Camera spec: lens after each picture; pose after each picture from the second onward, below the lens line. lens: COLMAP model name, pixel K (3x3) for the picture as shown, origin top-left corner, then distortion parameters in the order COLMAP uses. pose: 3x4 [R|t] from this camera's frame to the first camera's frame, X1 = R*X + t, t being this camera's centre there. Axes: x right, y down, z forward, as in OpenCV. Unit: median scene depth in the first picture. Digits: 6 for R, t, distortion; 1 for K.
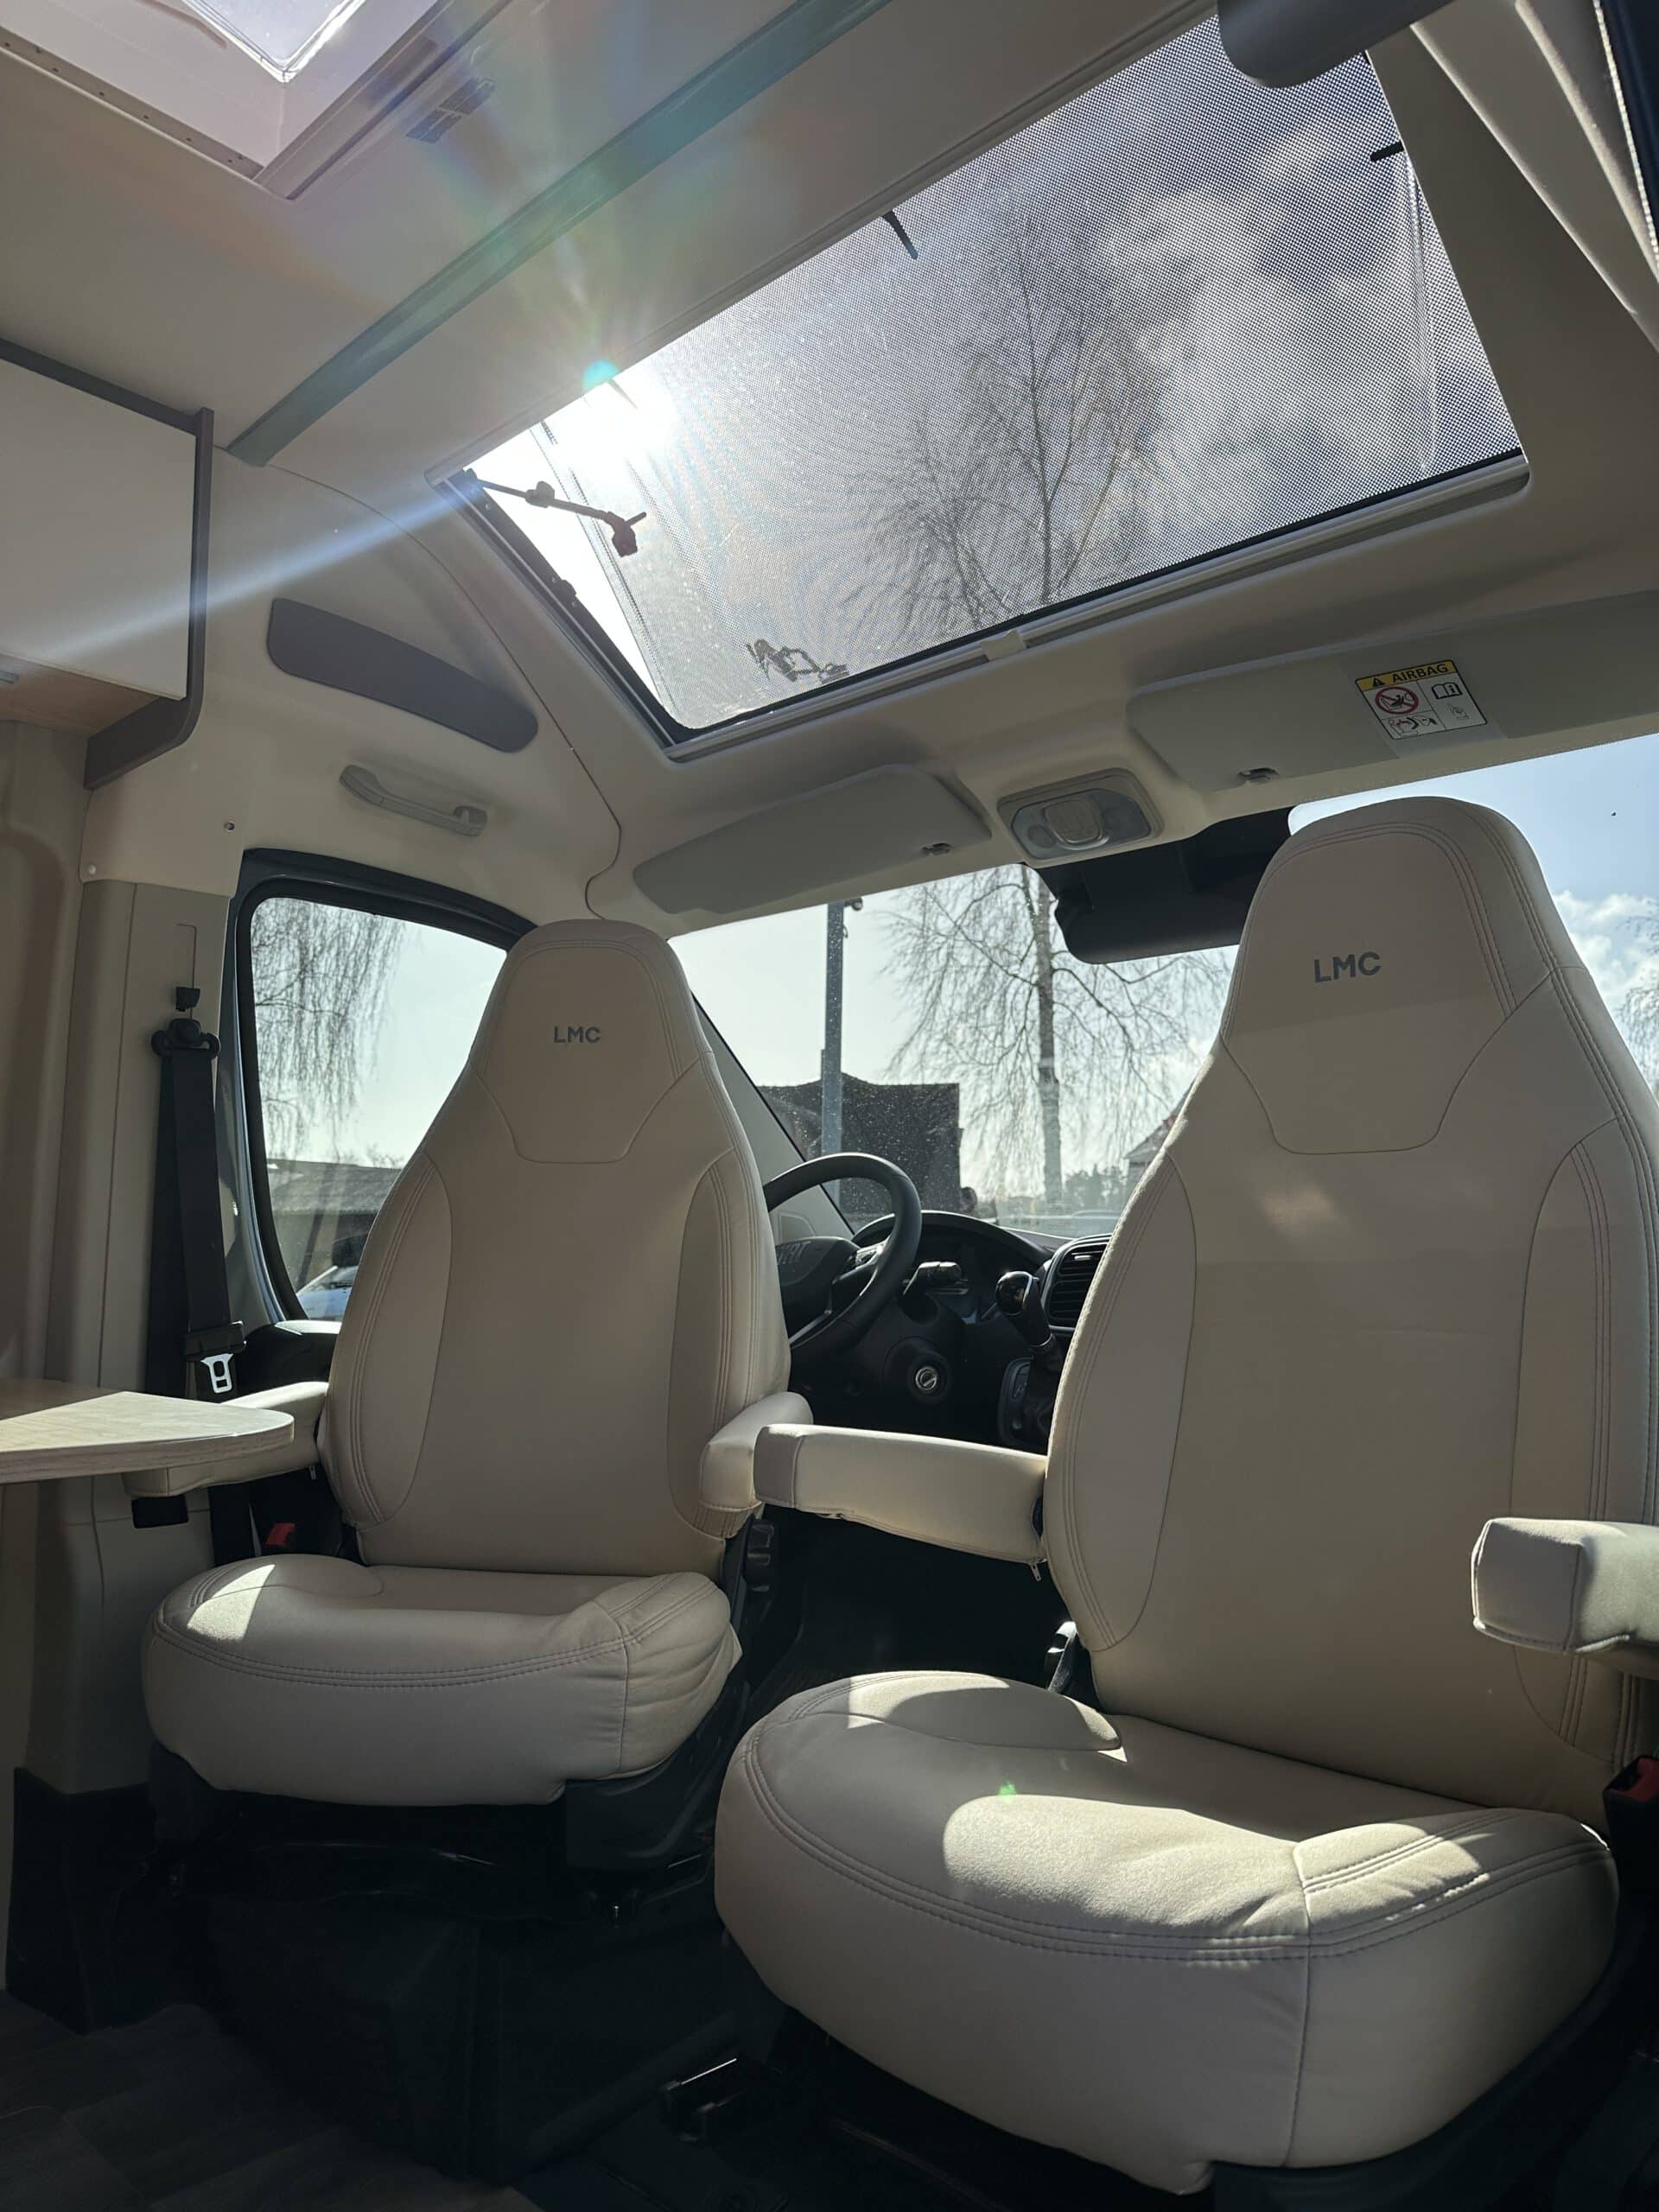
lens RADIAL K [[1557.4, 0, 819.4], [0, 1557.4, 1105.1], [0, 0, 1]] dist [0.096479, -0.131921]
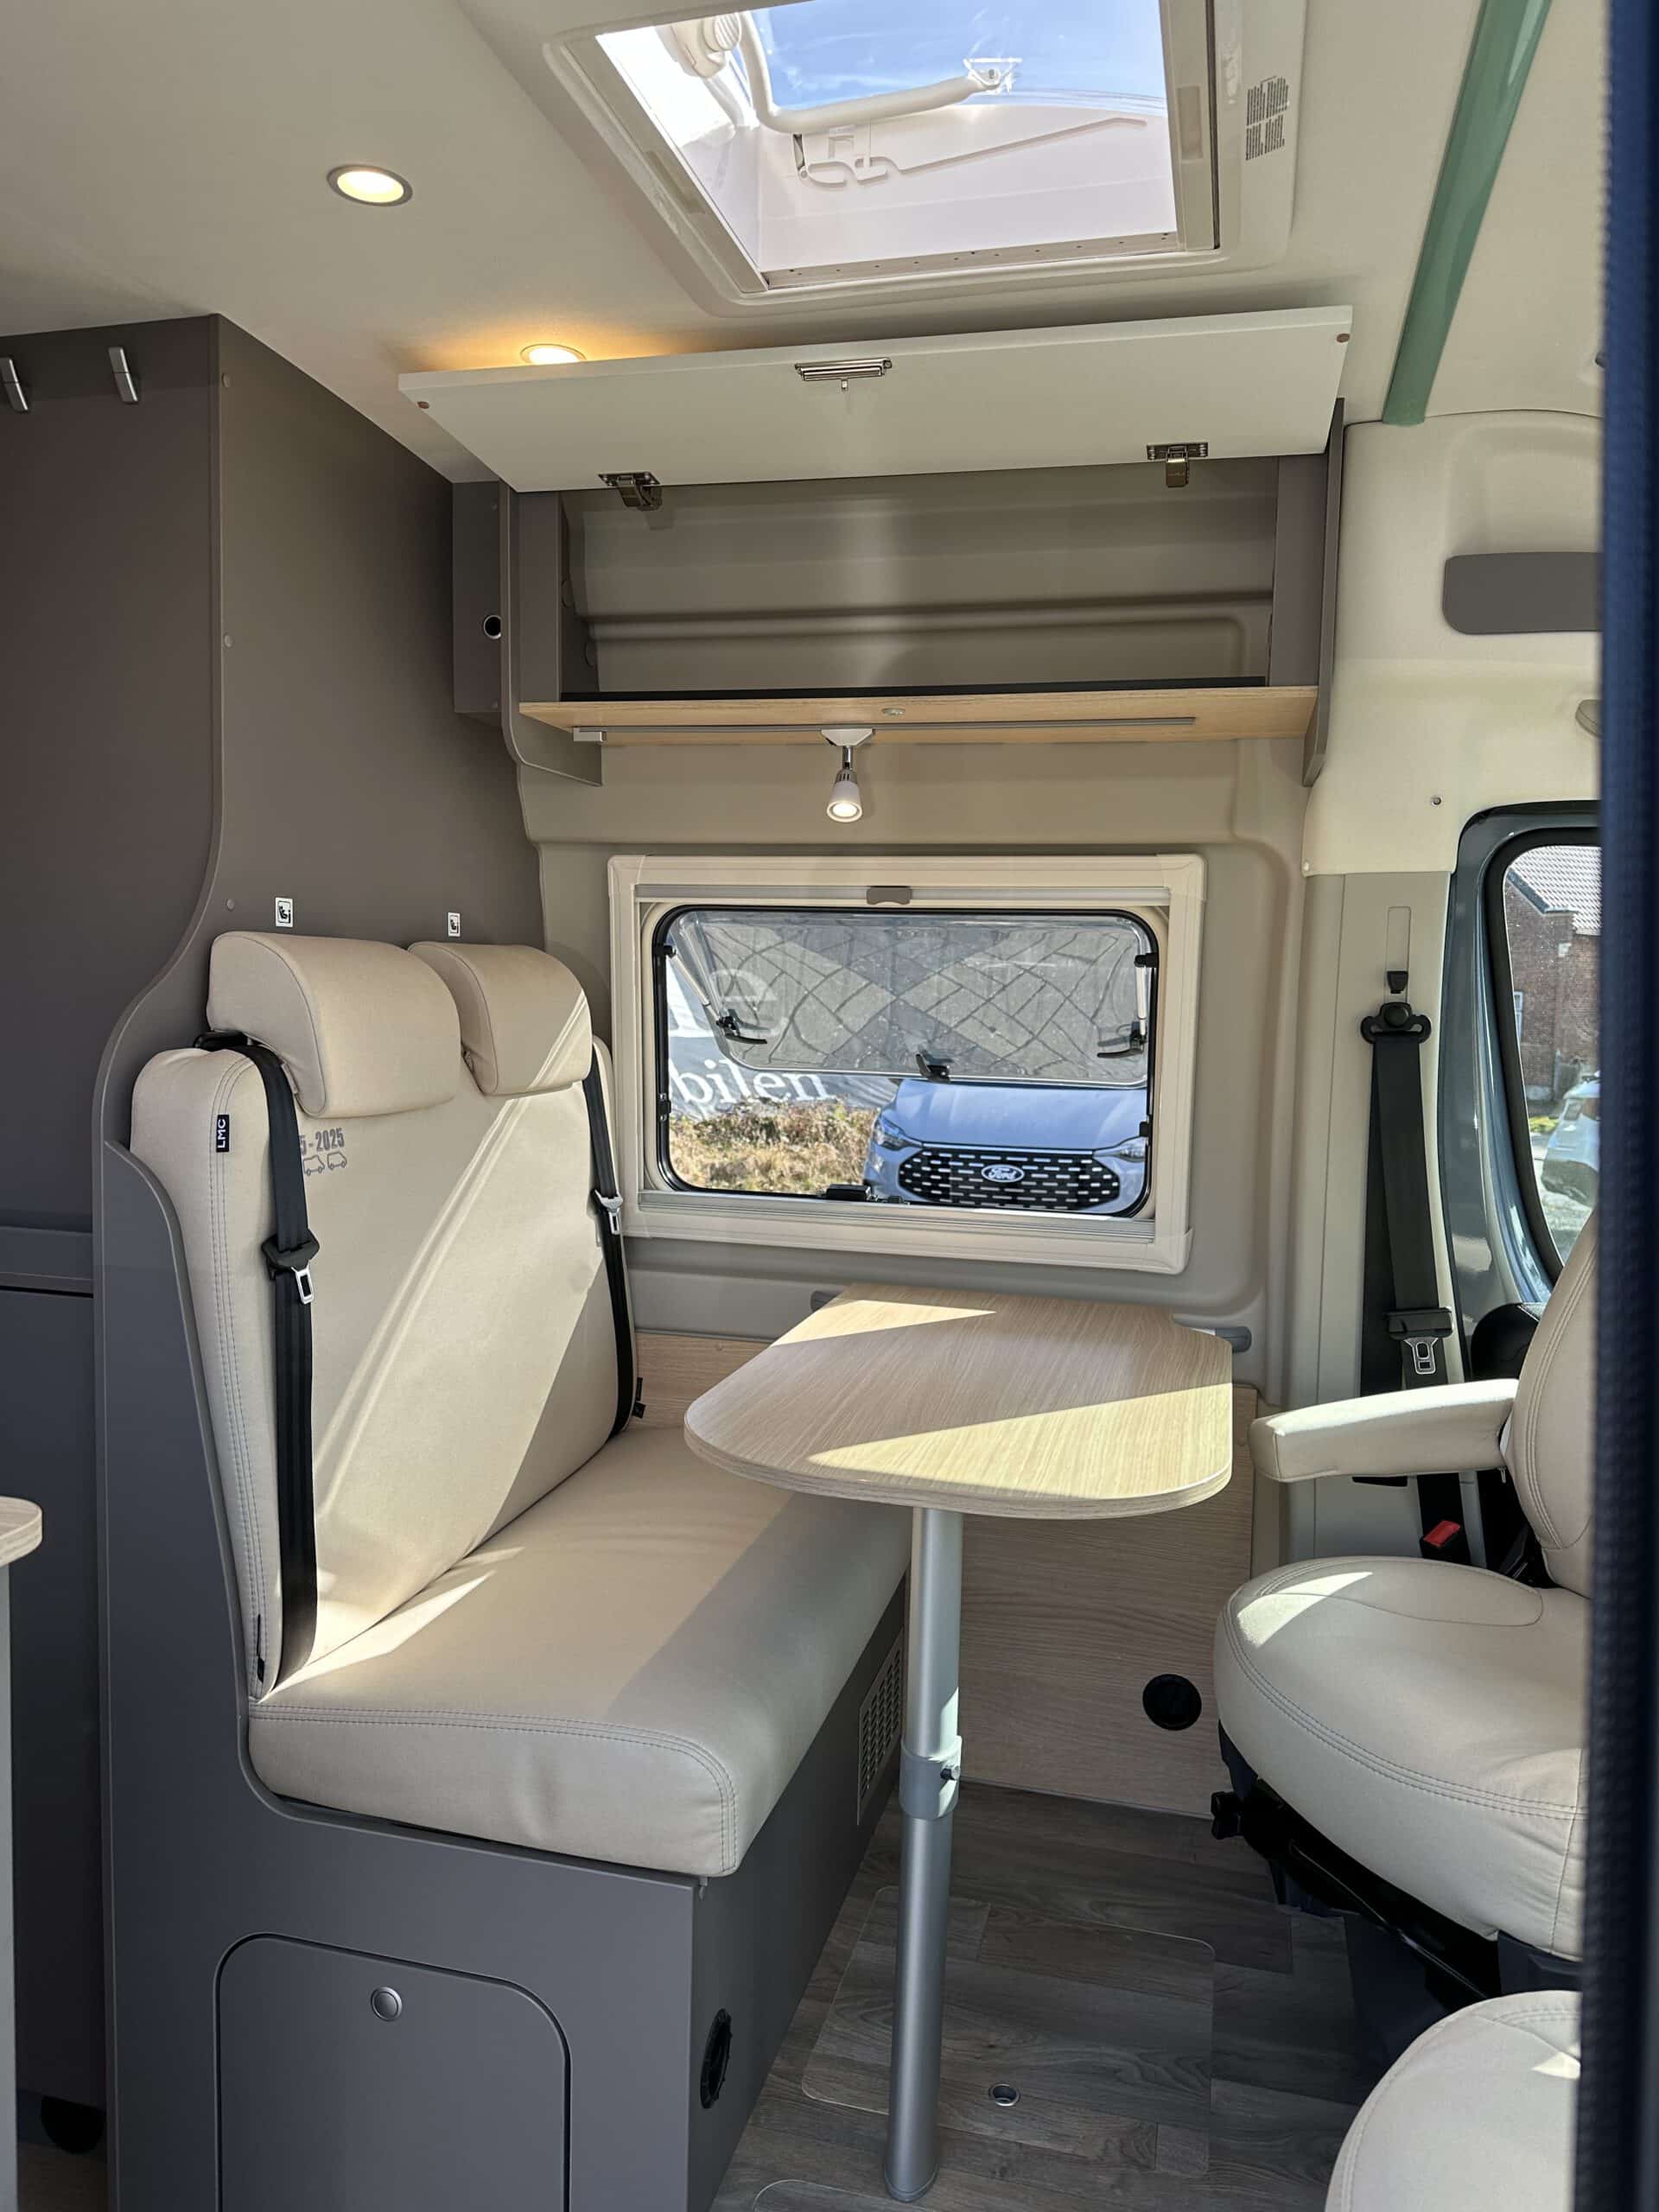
lens RADIAL K [[1557.4, 0, 819.4], [0, 1557.4, 1105.1], [0, 0, 1]] dist [0.096479, -0.131921]
pose [[0.476704, 0.068911, -0.876359, 0.316099], [0.072256, 0.990478, 0.117189, -0.137419], [0.876089, -0.119187, 0.467185, 0.203884]]
